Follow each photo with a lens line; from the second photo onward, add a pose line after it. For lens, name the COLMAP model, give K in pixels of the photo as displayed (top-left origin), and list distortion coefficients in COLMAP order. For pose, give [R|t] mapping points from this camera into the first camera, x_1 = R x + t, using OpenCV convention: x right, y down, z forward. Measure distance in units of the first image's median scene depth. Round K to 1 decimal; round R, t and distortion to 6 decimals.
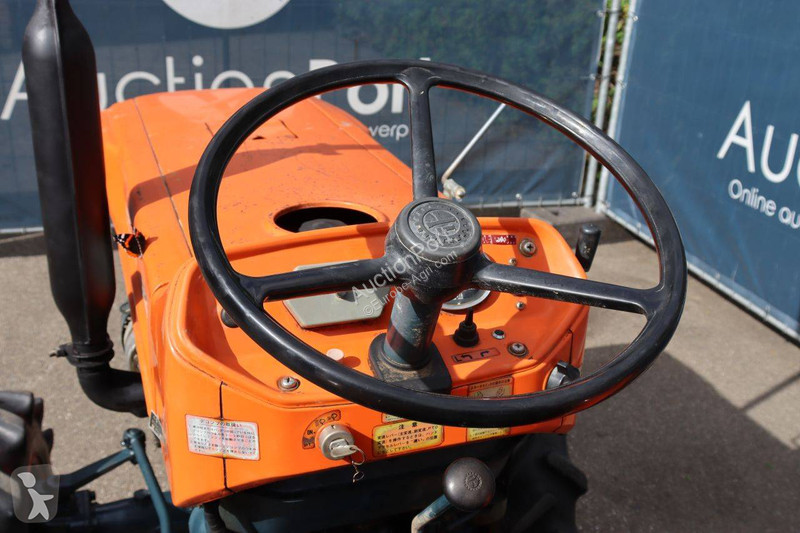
lens RADIAL K [[992.4, 0, 400.0], [0, 992.4, 266.5], [0, 0, 1]] dist [-0.041998, 0.273127]
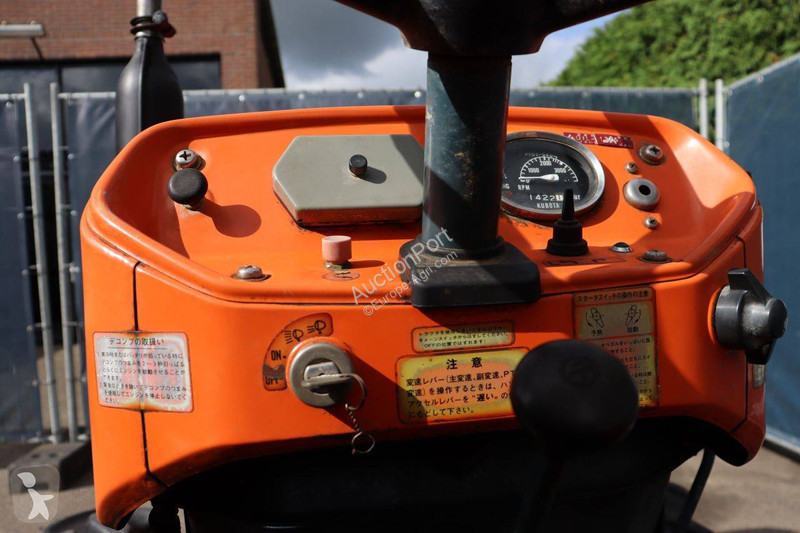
lens RADIAL K [[654.1, 0, 400.0], [0, 654.1, 266.5], [0, 0, 1]] dist [-0.127390, 0.004416]
pose [[0.974613, -0.065558, -0.214084, 0.053964], [-0.021893, 0.923687, -0.382521, 0.250091], [0.222824, 0.377497, 0.898802, 0.655151]]
